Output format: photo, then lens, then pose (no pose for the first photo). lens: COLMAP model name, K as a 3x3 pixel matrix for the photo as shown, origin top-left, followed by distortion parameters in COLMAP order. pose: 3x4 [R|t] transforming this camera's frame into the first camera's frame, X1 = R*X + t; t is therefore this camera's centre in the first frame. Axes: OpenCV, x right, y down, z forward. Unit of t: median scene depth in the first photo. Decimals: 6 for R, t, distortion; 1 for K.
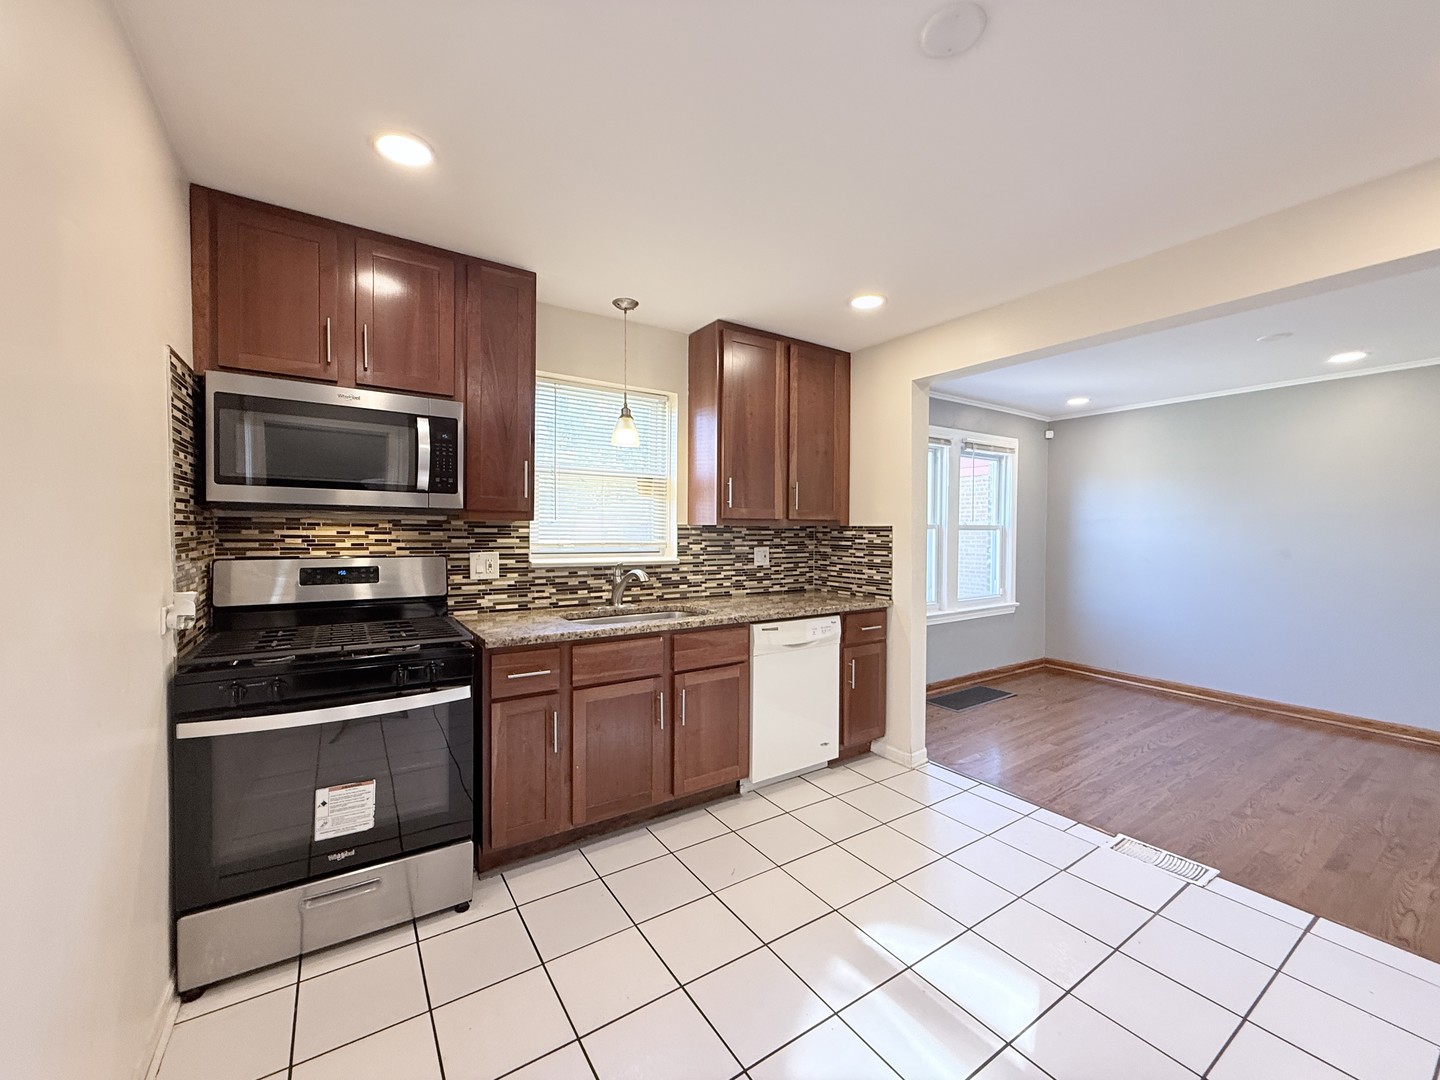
lens RADIAL K [[575.8, 0, 713.4], [0, 575.8, 540.8], [0, 0, 1]] dist [0.002408, 0.000427]
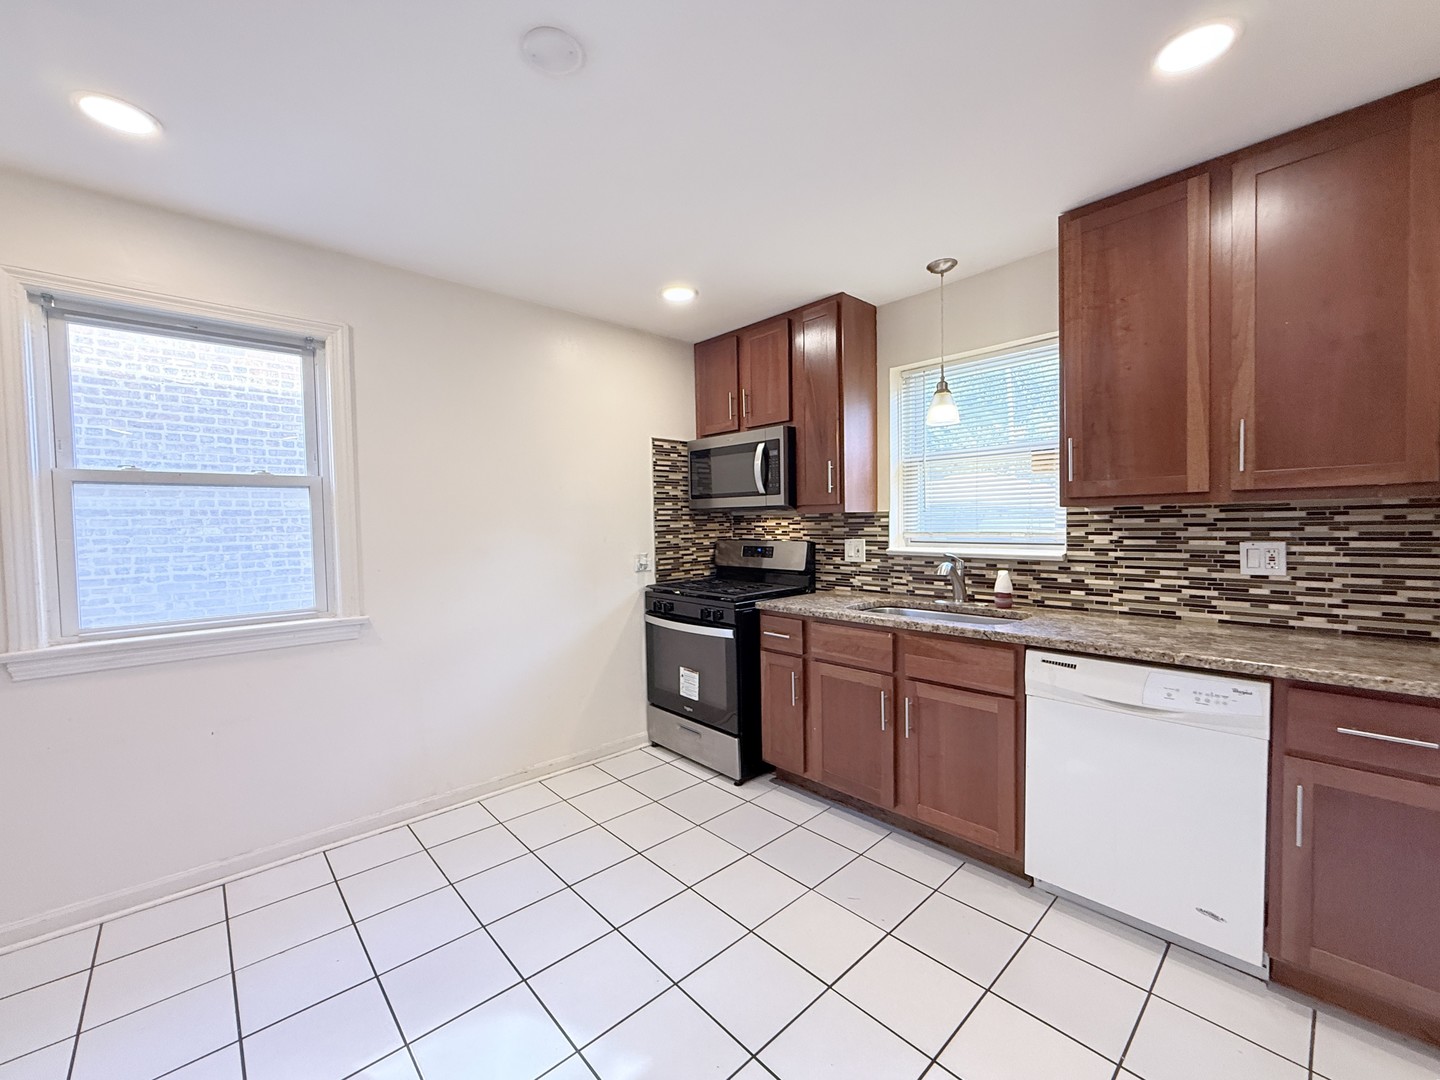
lens RADIAL K [[575.8, 0, 711.8], [0, 575.8, 540.4], [0, 0, 1]] dist [0.002408, 0.000427]
pose [[0.160875, 0.020987, -0.986752, 0.649220], [-0.000293, 0.999775, 0.021217, -0.002110], [0.986975, -0.003124, 0.160845, 0.474486]]
